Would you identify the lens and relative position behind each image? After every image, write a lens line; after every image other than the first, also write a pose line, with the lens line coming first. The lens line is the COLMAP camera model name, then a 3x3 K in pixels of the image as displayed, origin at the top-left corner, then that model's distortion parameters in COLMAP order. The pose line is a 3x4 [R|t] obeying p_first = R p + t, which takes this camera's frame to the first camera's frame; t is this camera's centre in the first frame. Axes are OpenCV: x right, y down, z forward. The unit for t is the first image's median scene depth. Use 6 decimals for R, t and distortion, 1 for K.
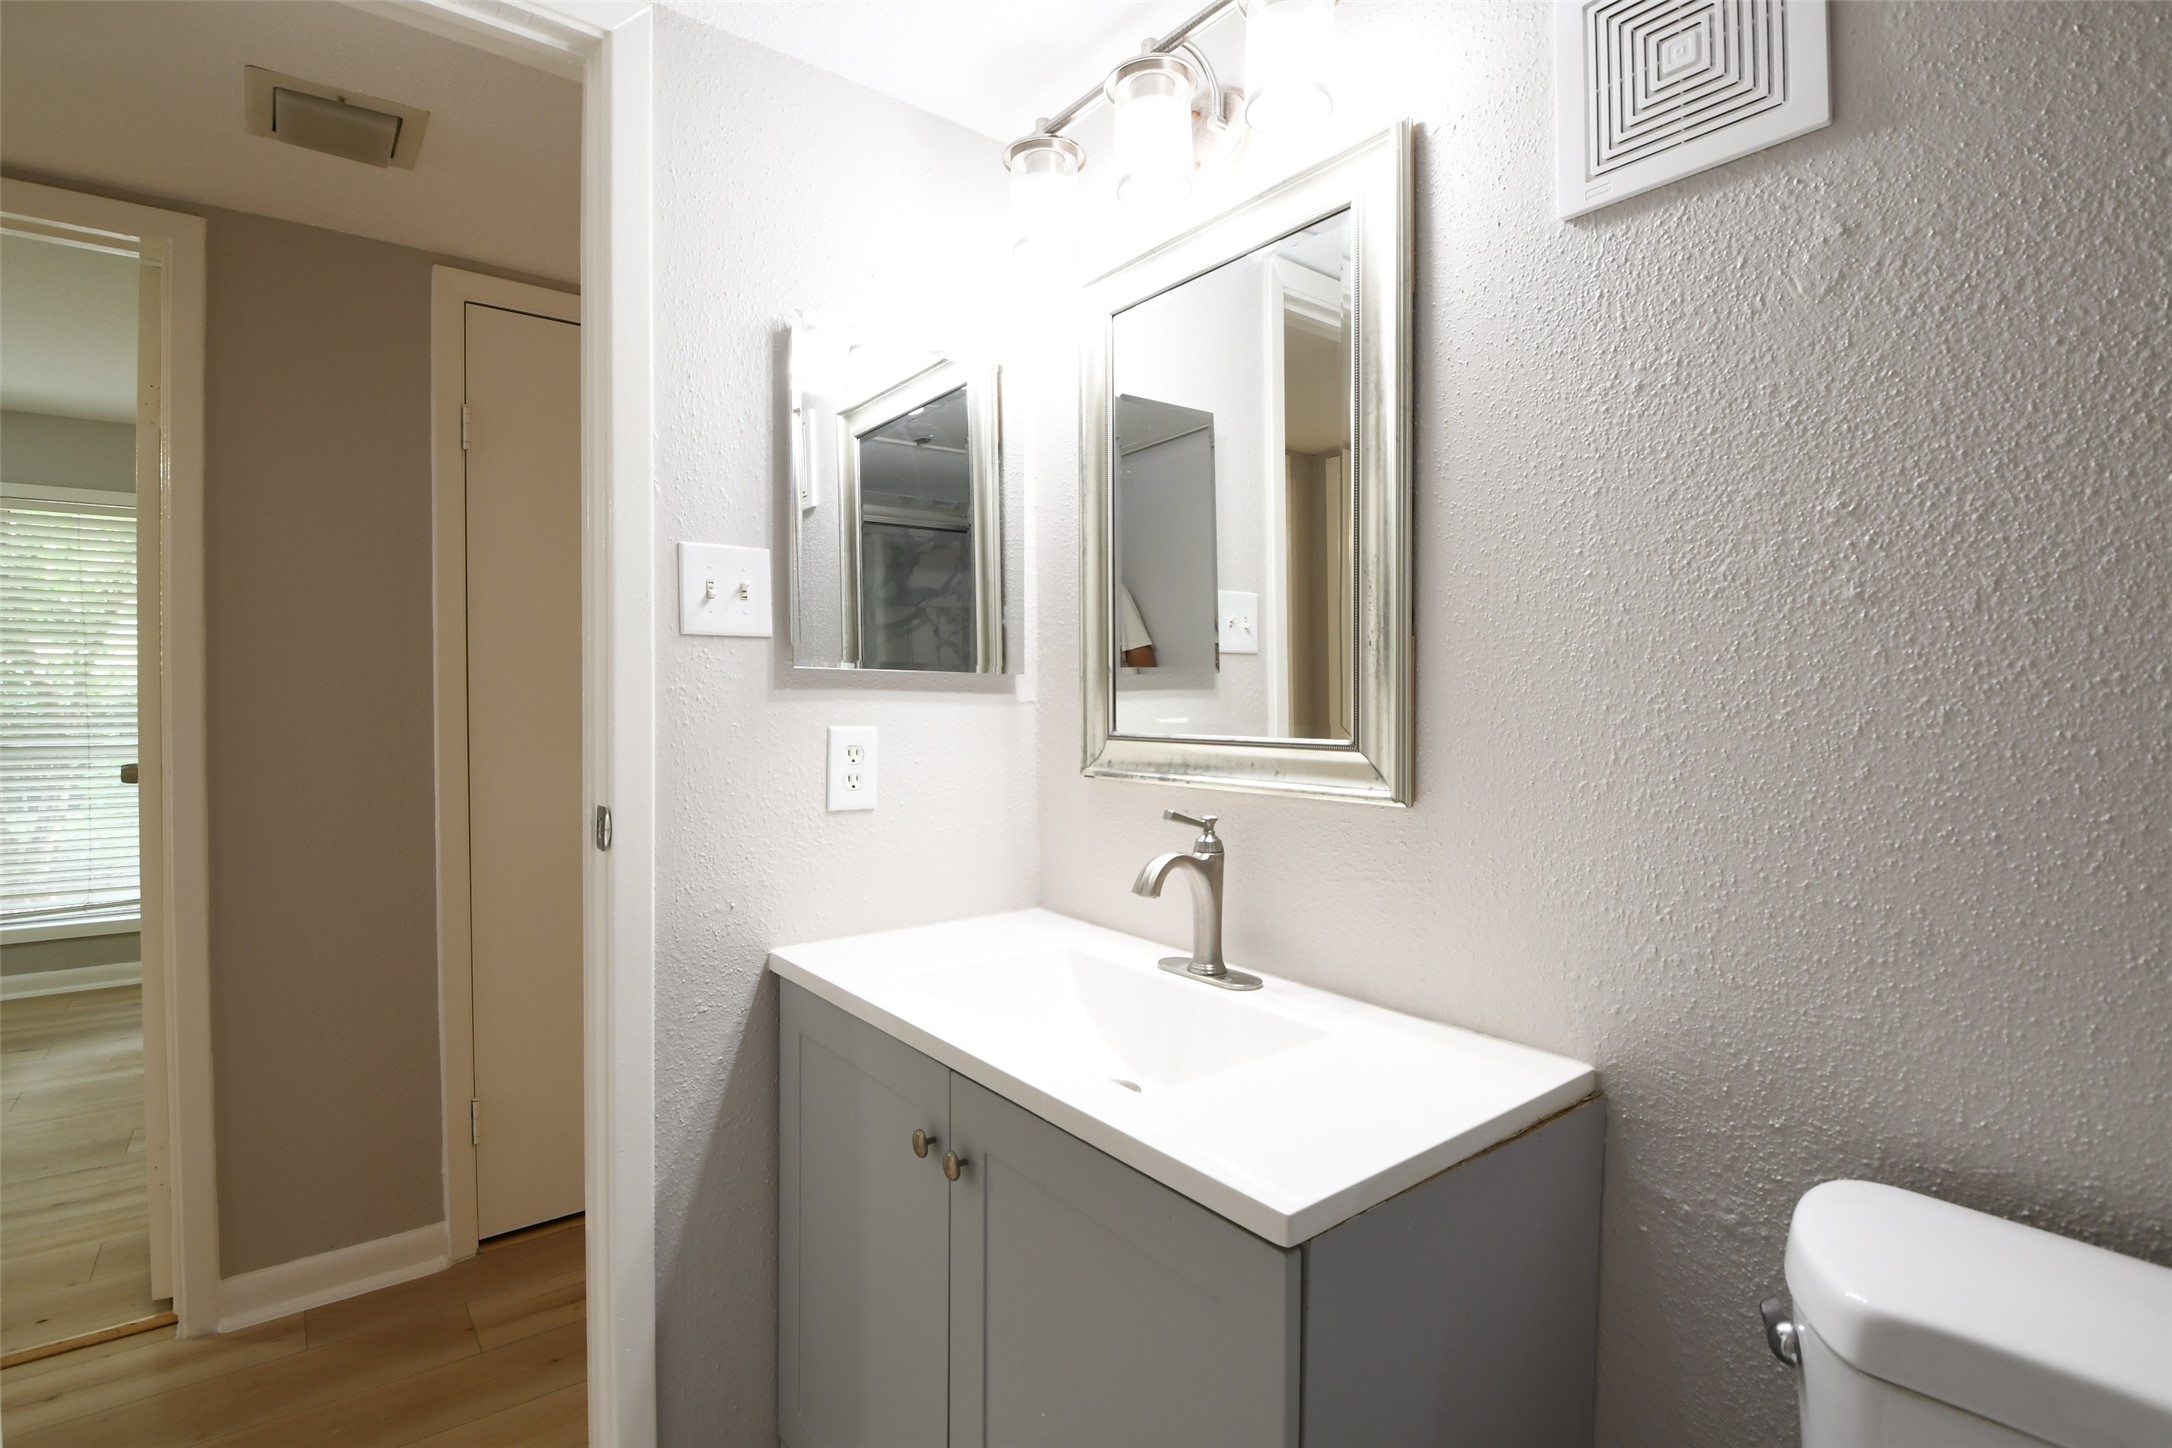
lens RADIAL K [[1008.5, 0, 1069.7], [0, 1008.5, 713.5], [0, 0, 1]] dist [0.009395, -0.024969]
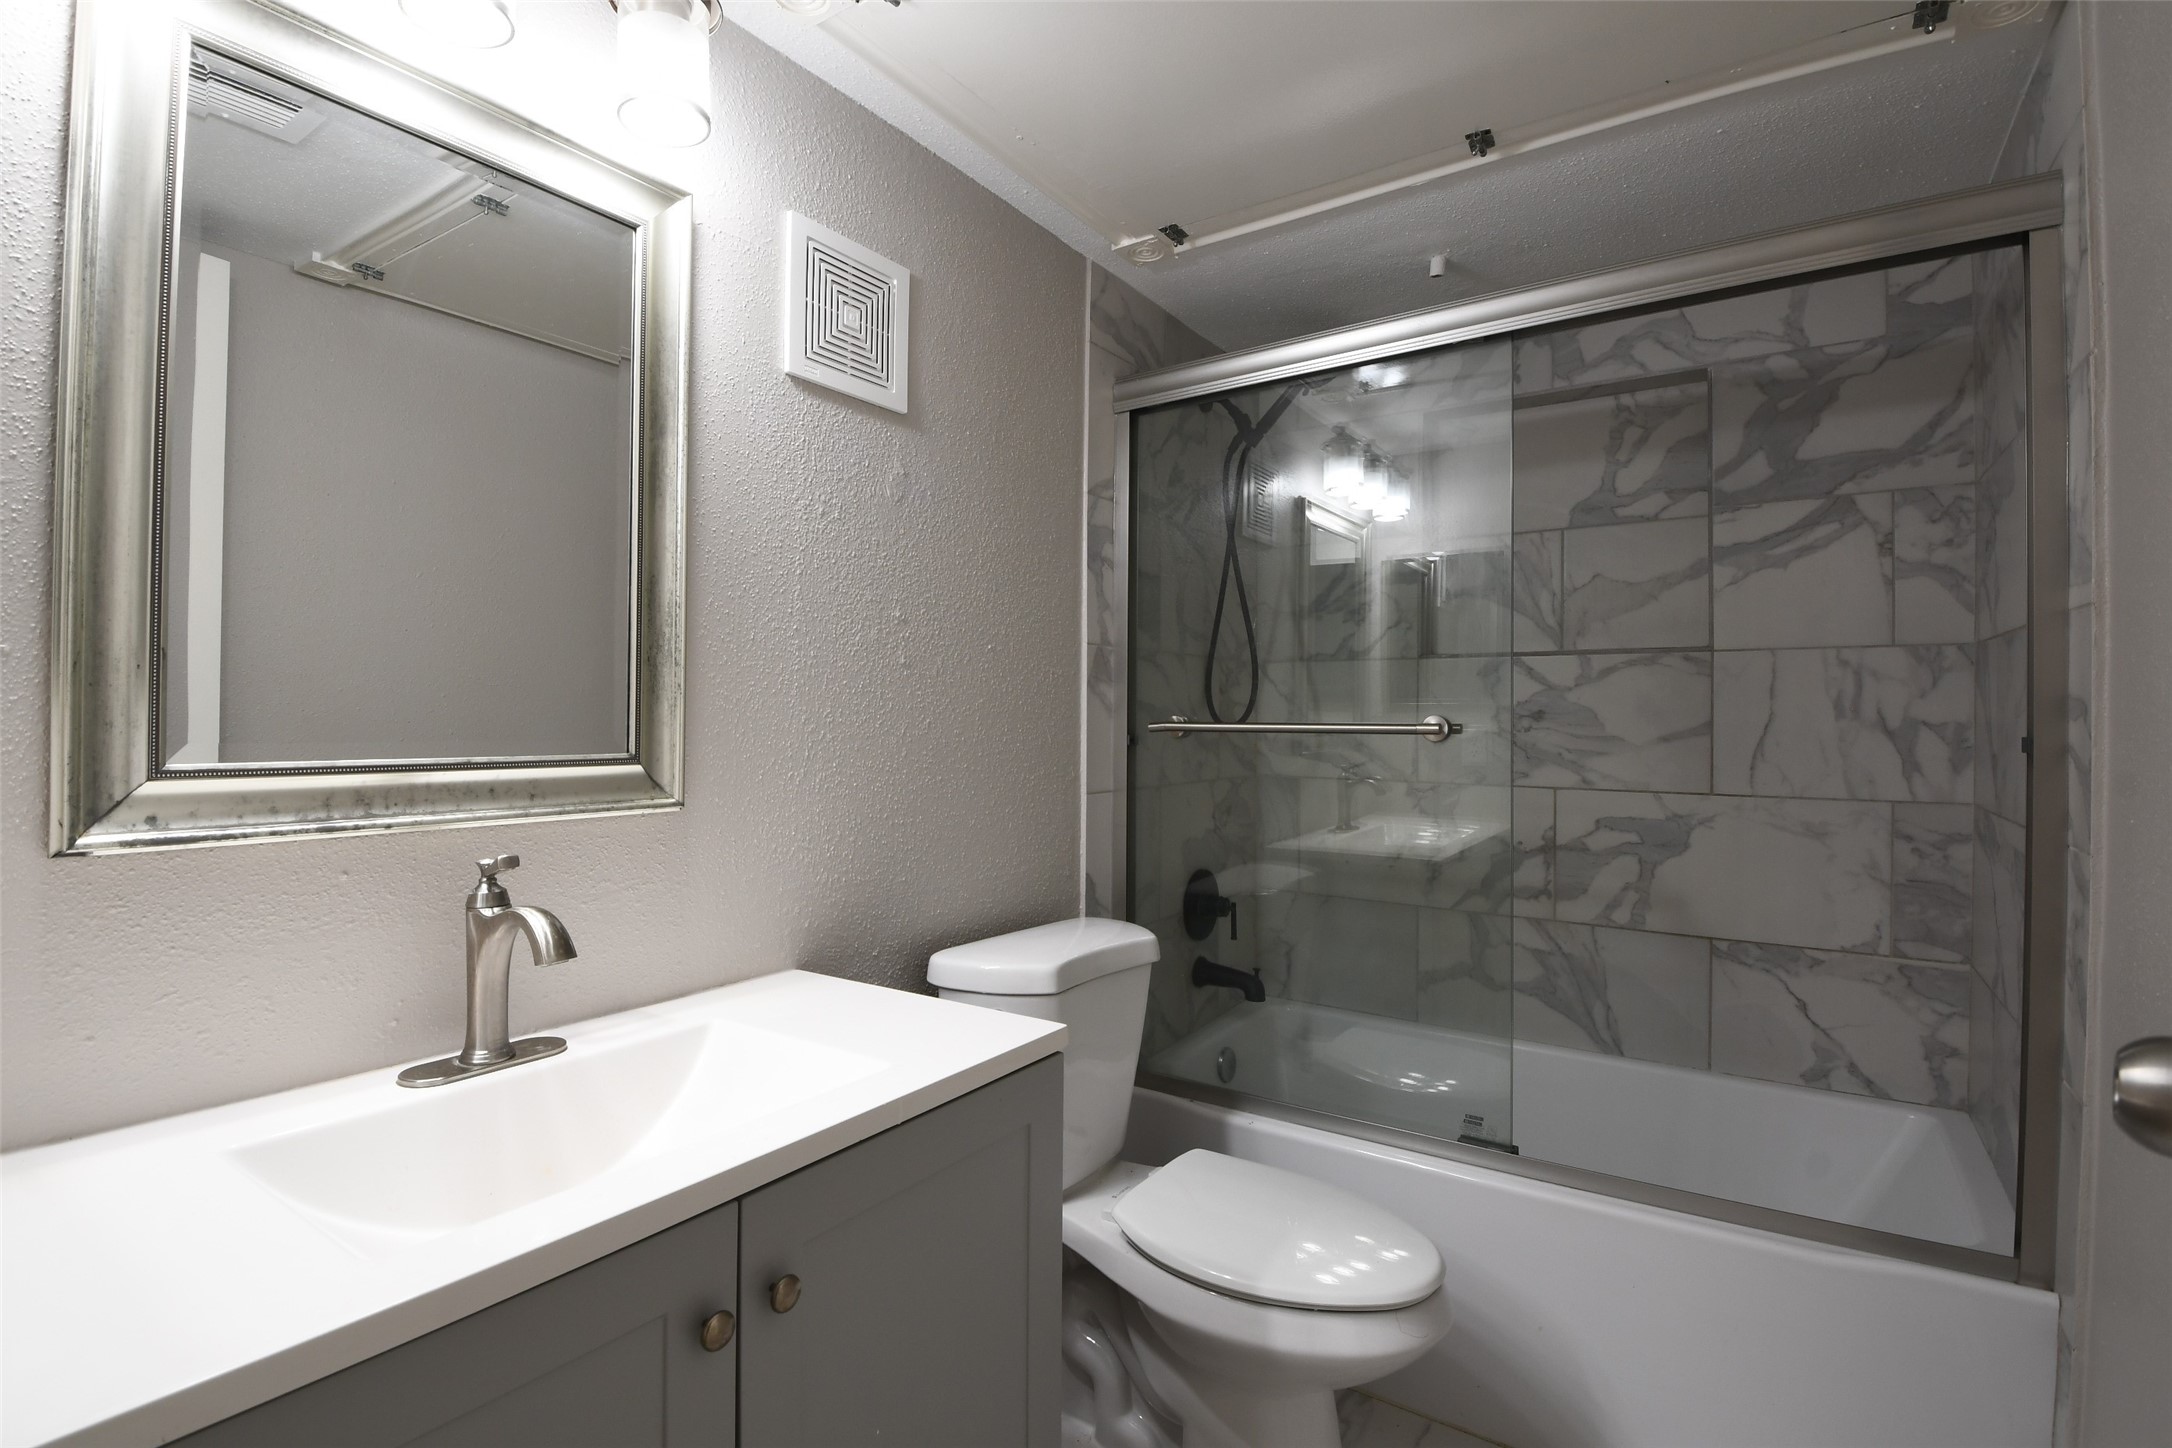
lens RADIAL K [[1008.5, 0, 1069.7], [0, 1008.5, 713.5], [0, 0, 1]] dist [0.009395, -0.024969]
pose [[-0.287139, 0.001230, 0.957888, -0.978367], [0.000386, 0.999999, -0.001168, -0.014245], [-0.957889, 0.000035, -0.287140, 1.038123]]
